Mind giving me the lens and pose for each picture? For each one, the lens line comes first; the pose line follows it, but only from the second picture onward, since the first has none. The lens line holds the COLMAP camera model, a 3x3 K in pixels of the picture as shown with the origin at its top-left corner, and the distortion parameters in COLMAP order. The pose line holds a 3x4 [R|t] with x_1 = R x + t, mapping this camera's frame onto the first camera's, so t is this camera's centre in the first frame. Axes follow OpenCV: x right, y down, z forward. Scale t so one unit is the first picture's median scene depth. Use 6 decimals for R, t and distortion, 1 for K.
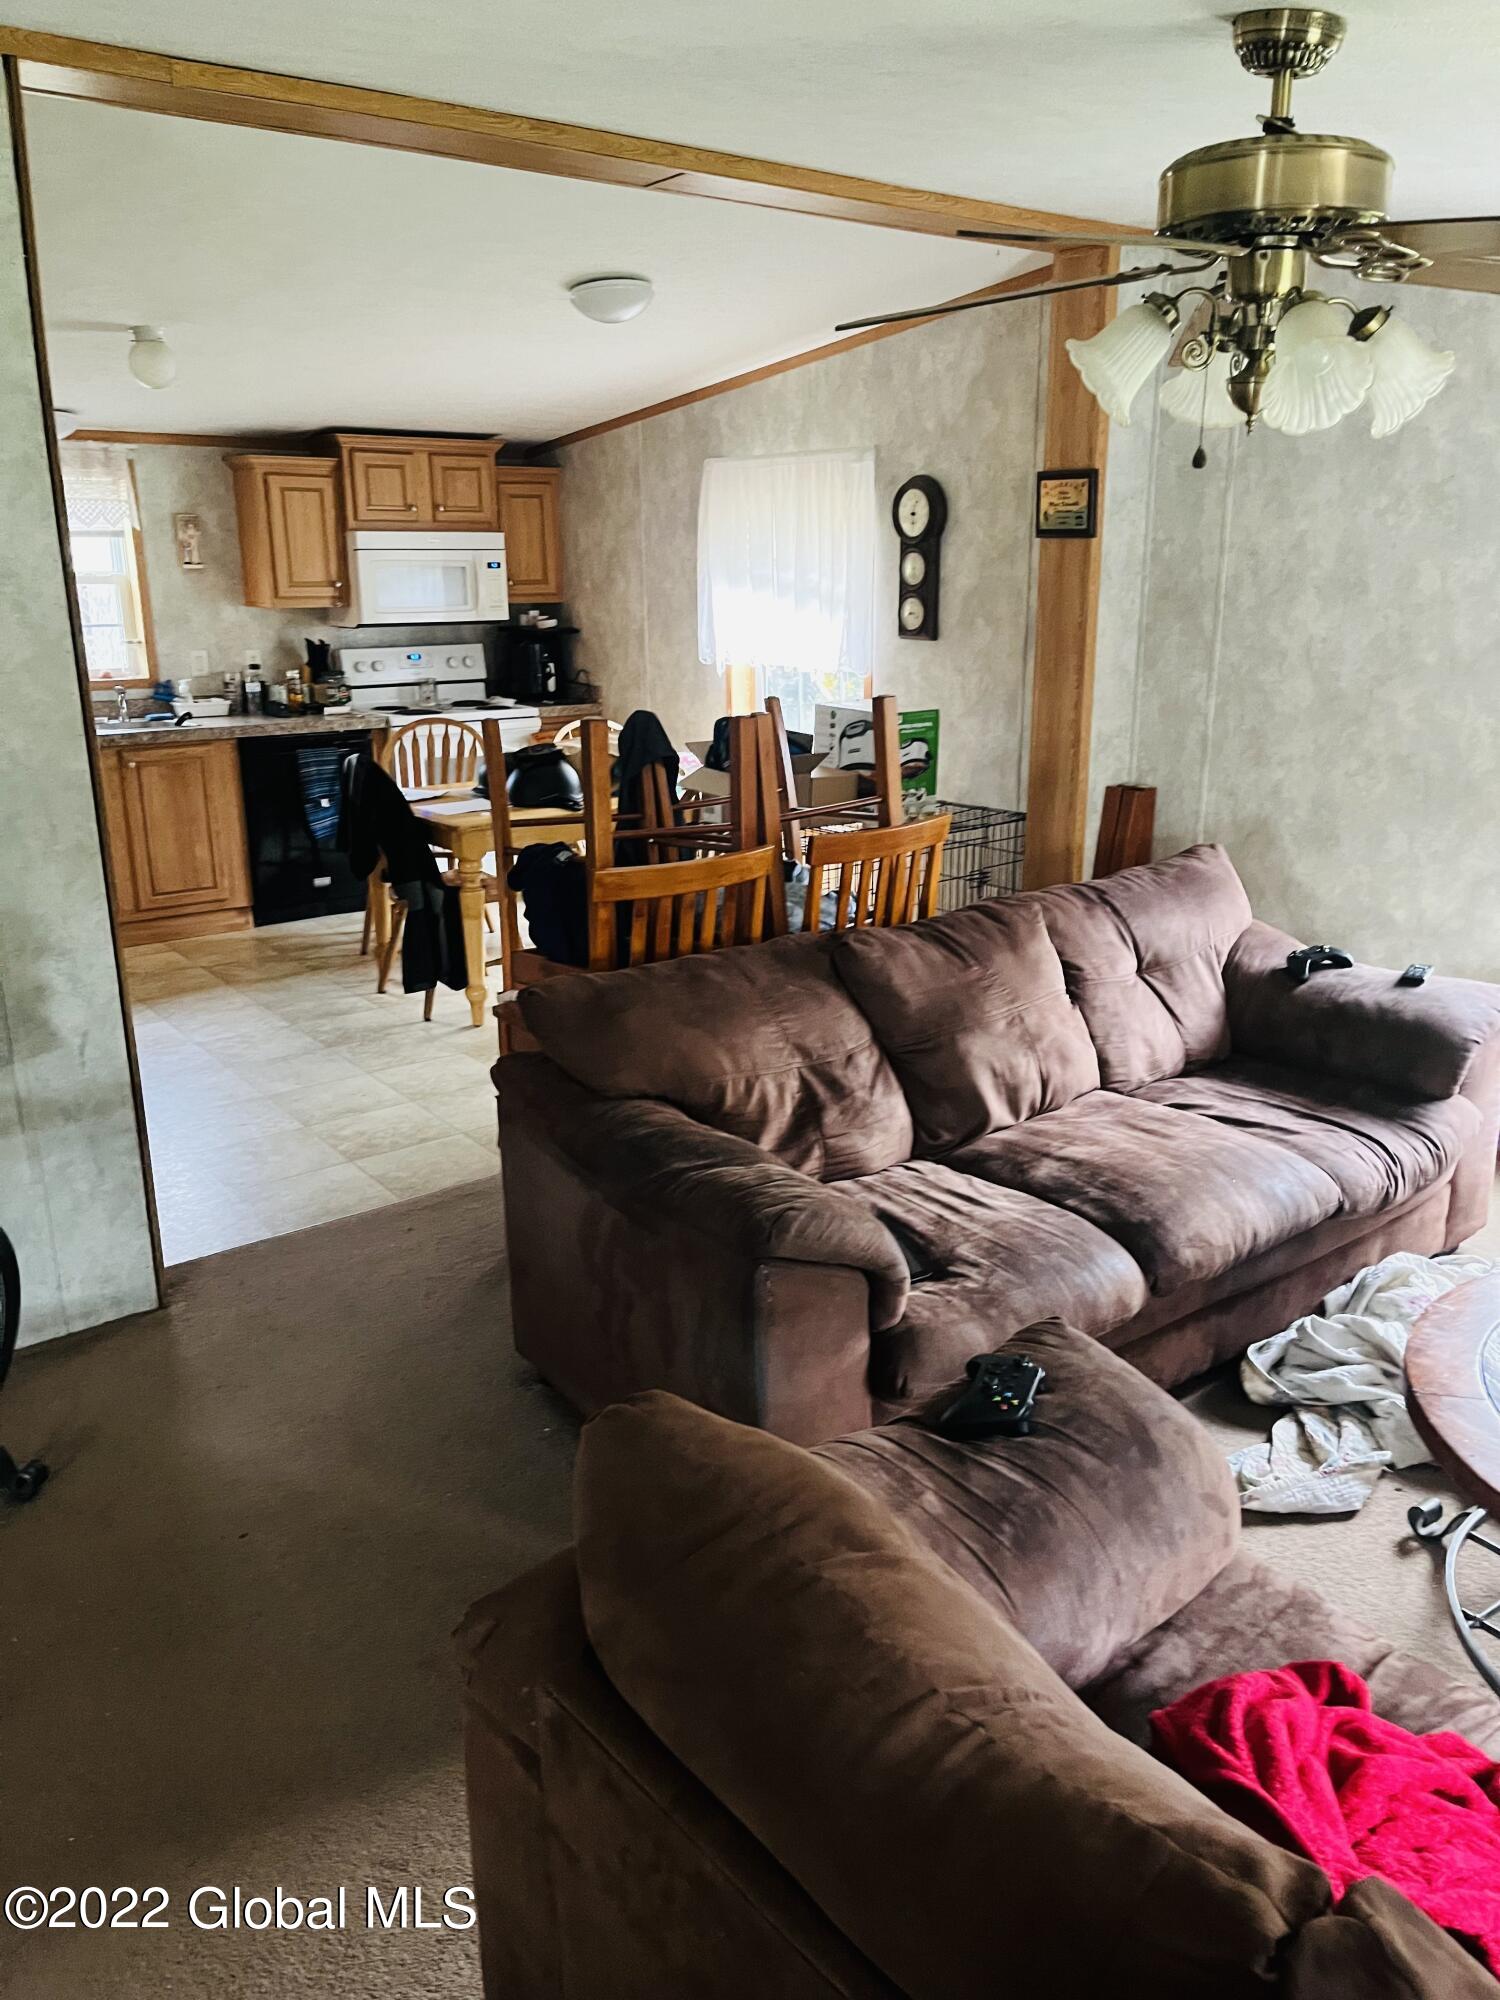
lens RADIAL K [[1494.1, 0, 754.8], [0, 1494.1, 980.3], [0, 0, 1]] dist [0.047166, -0.050320]
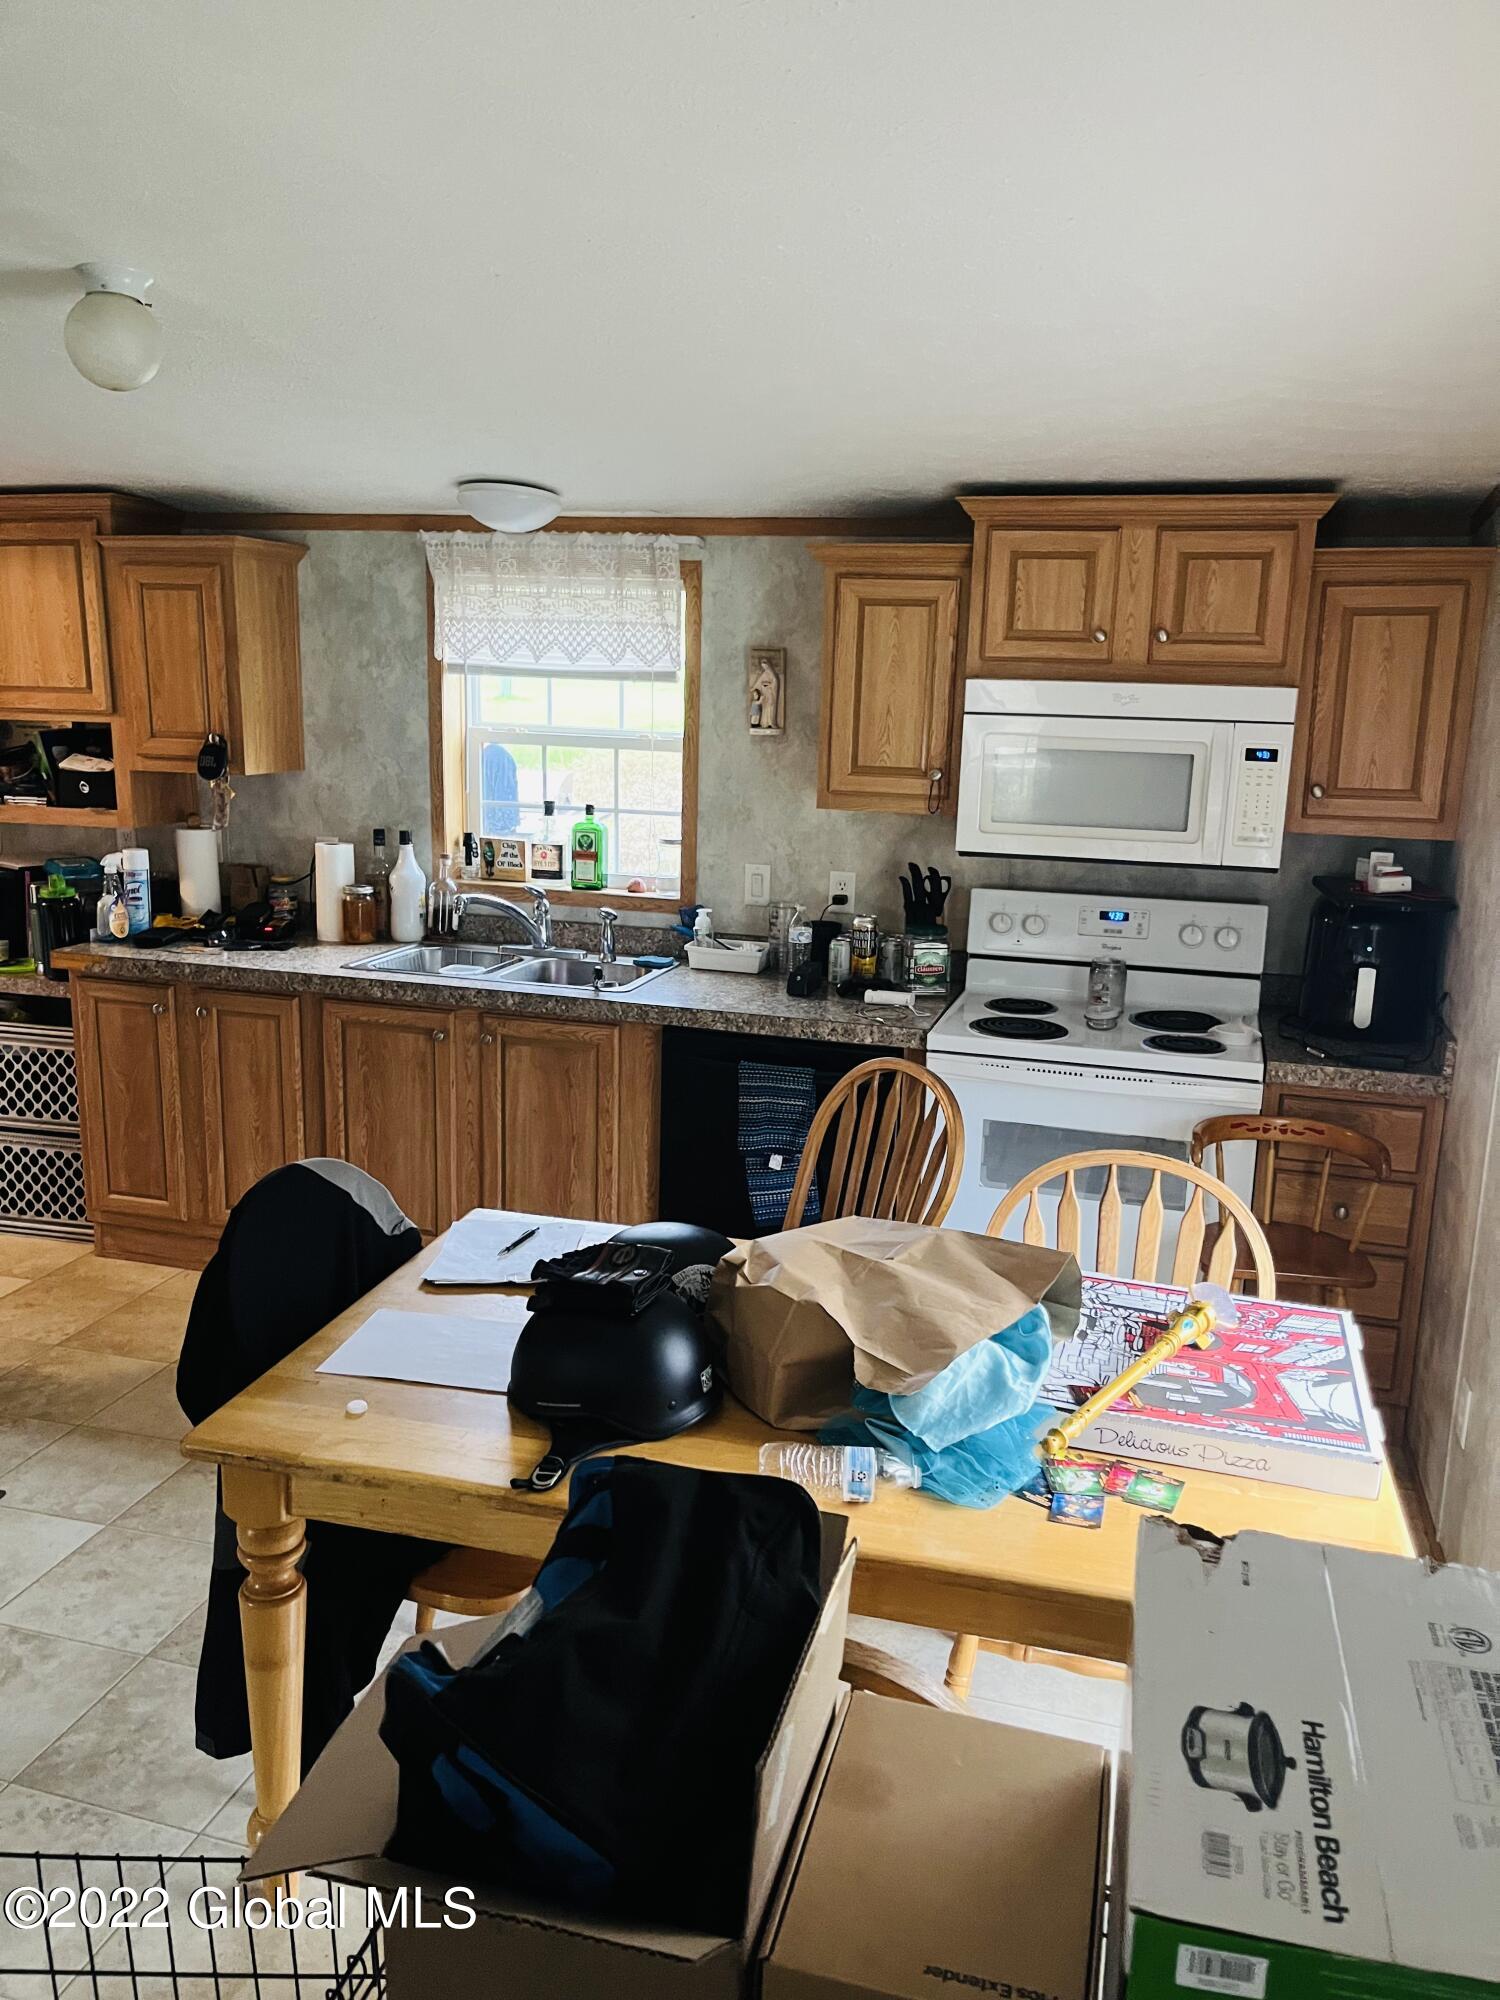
lens RADIAL K [[1494.1, 0, 762.0], [0, 1494.1, 1016.2], [0, 0, 1]] dist [0.047166, -0.050320]
pose [[0.615243, 0.192778, -0.764403, 0.113999], [-0.248569, 0.967616, 0.043962, -0.190056], [0.748123, 0.162960, 0.643238, 0.629565]]
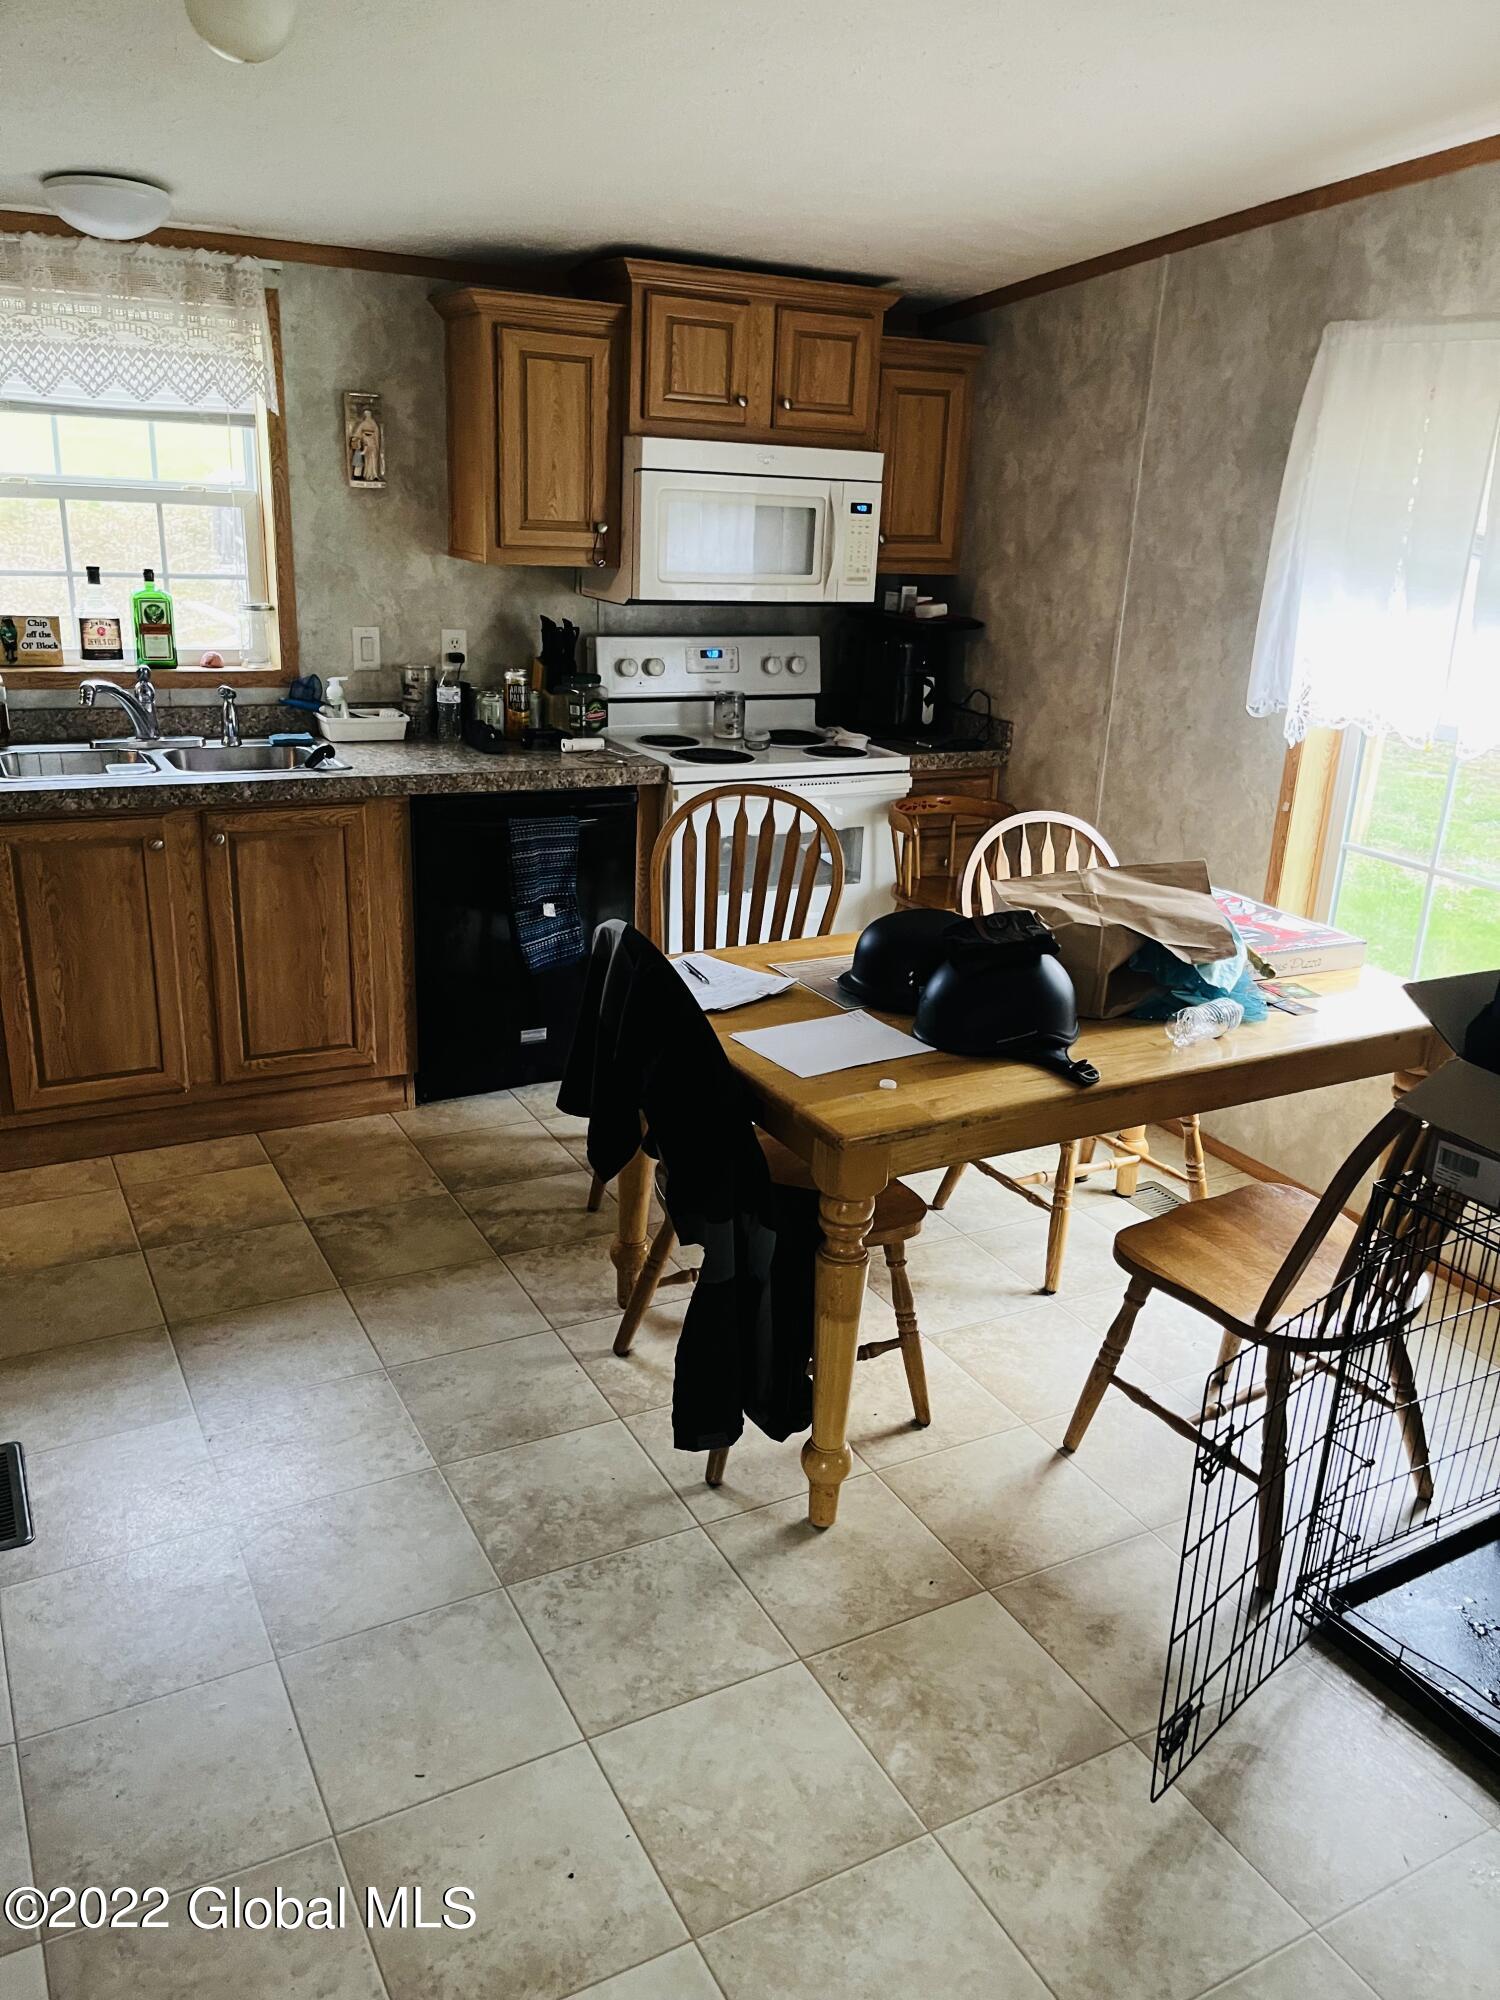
lens RADIAL K [[1494.1, 0, 761.1], [0, 1494.1, 997.9], [0, 0, 1]] dist [0.047166, -0.050320]
pose [[0.987050, 0.098726, -0.126431, -0.127373], [-0.092171, 0.994128, 0.056699, -0.123273], [0.131287, -0.044311, 0.990354, 0.430776]]
